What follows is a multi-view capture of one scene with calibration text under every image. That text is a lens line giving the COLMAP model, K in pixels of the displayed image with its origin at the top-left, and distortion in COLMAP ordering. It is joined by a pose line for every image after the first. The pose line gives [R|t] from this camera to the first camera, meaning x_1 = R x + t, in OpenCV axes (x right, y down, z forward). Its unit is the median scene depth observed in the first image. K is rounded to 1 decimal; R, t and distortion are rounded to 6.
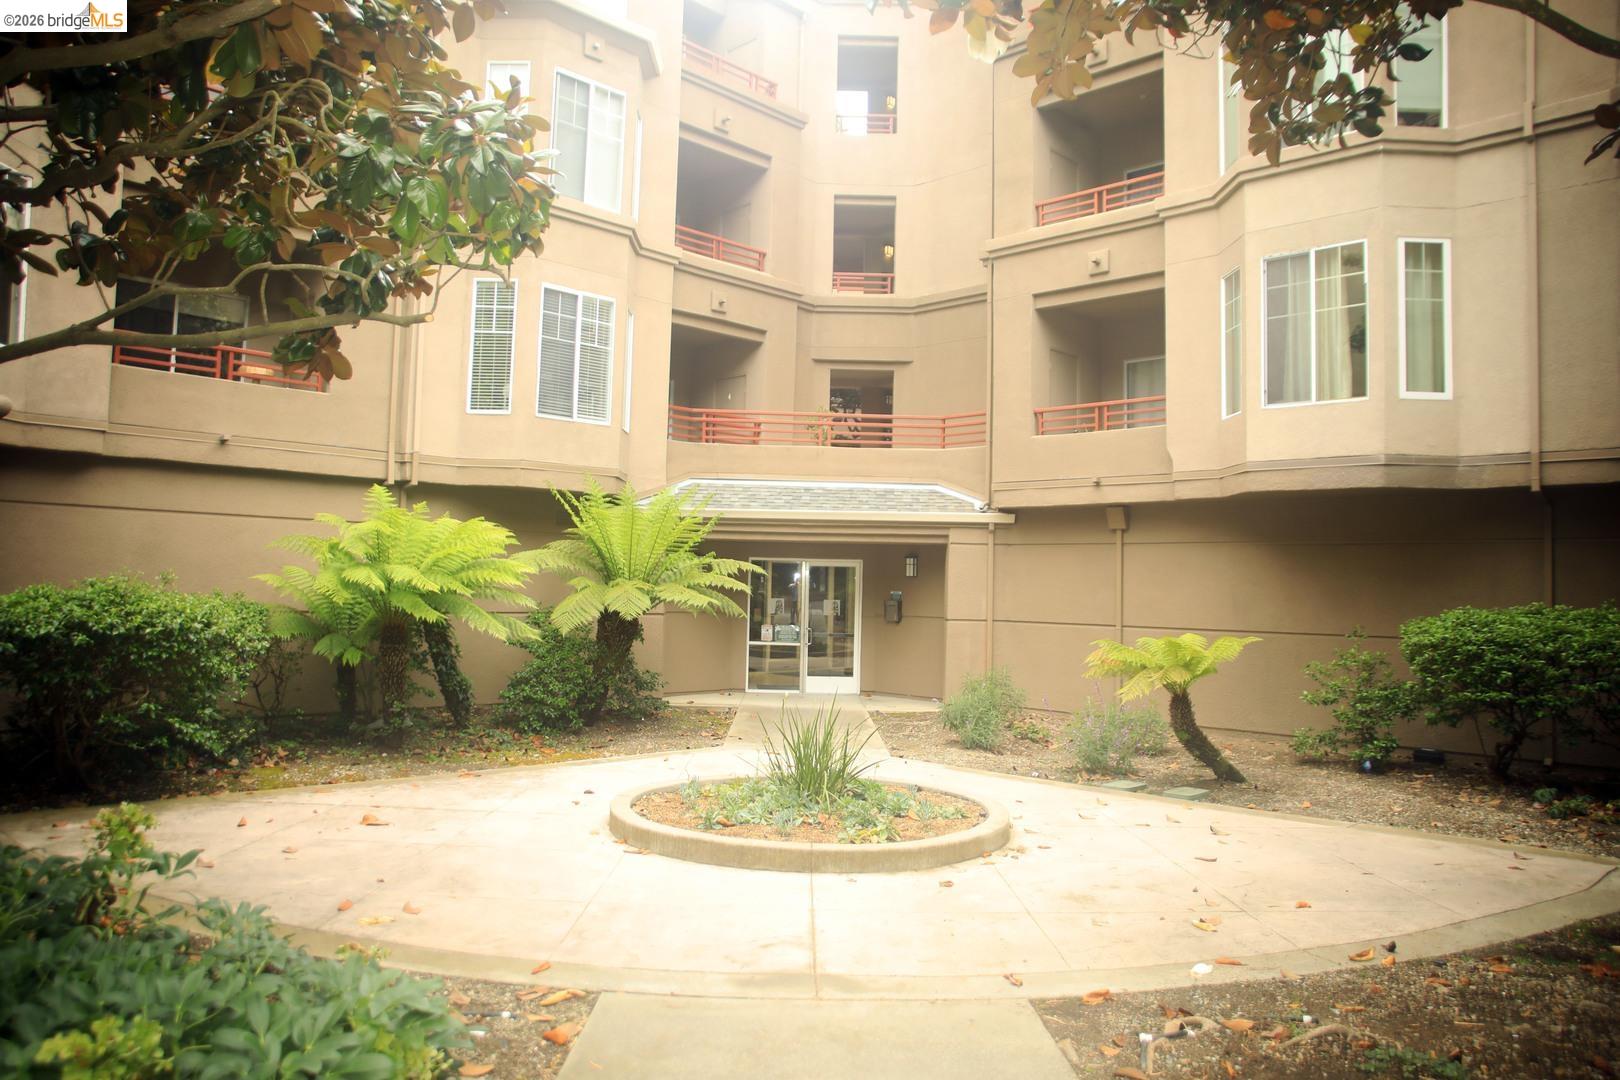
lens RADIAL K [[1114.7, 0, 803.7], [0, 1114.7, 538.4], [0, 0, 1]] dist [-0.111649, 0.067595]
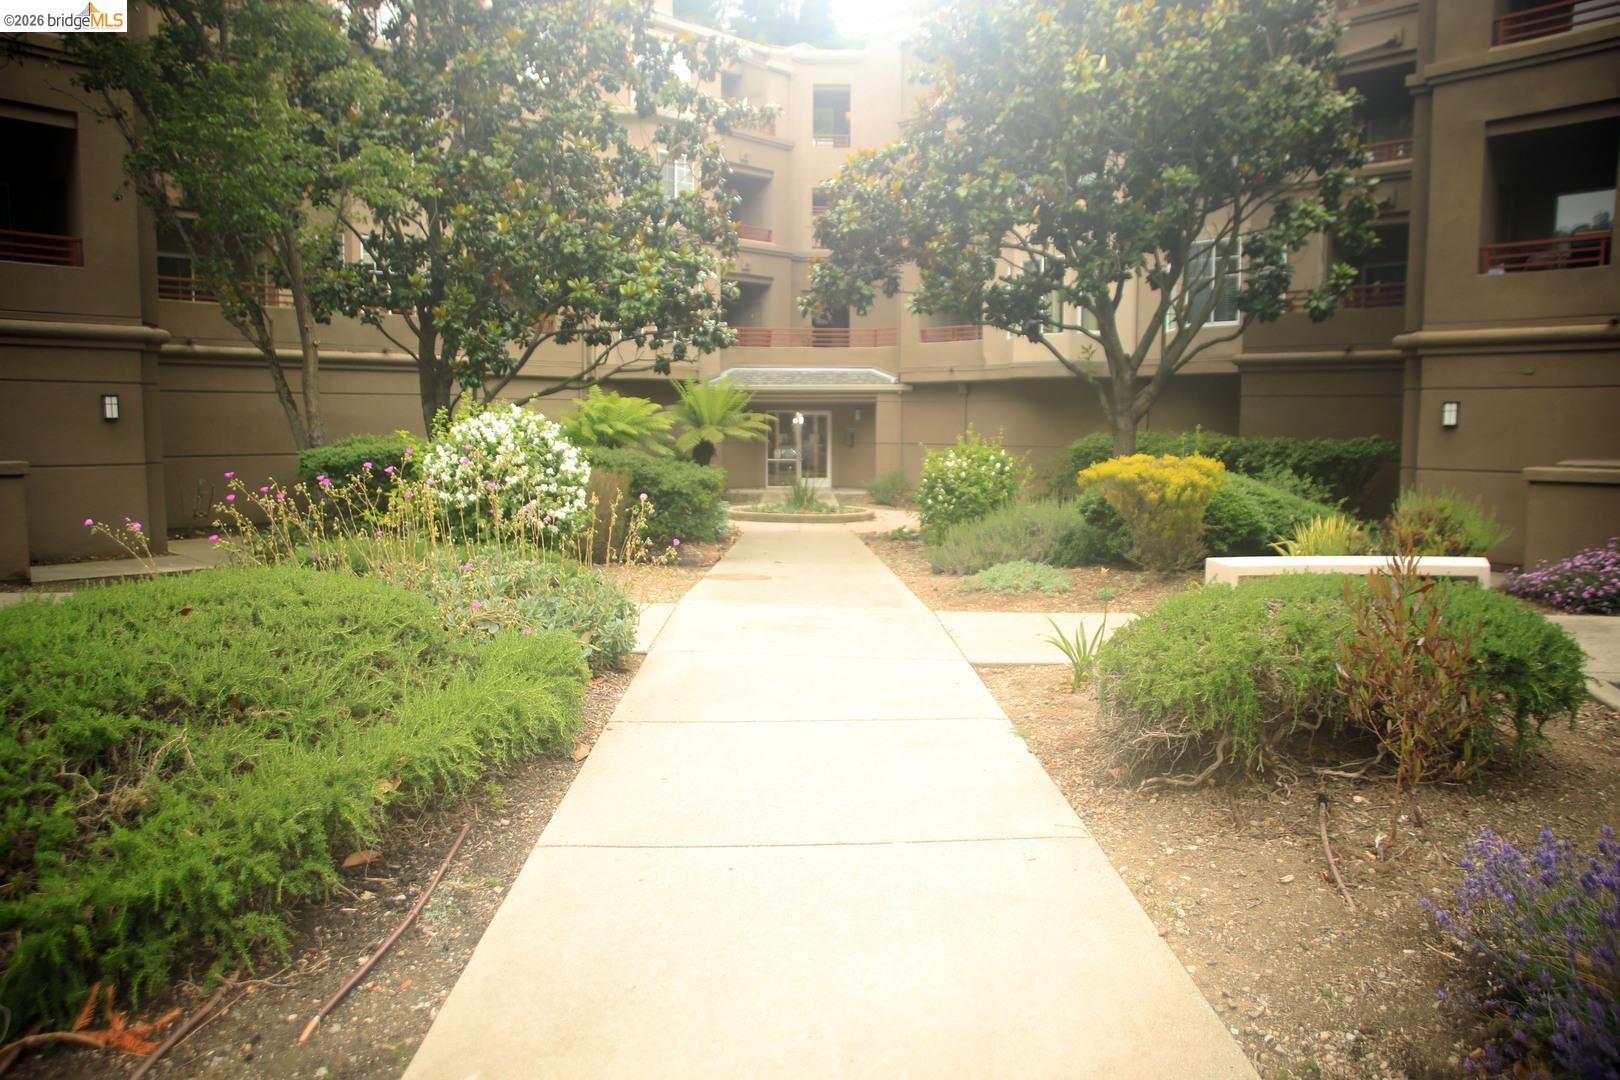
lens RADIAL K [[1114.7, 0, 803.7], [0, 1114.7, 538.4], [0, 0, 1]] dist [-0.111649, 0.067595]
pose [[0.999827, -0.018552, -0.001001, 0.008106], [0.018509, 0.989921, 0.140405, -0.032540], [-0.001614, -0.140399, 0.990094, -0.833665]]
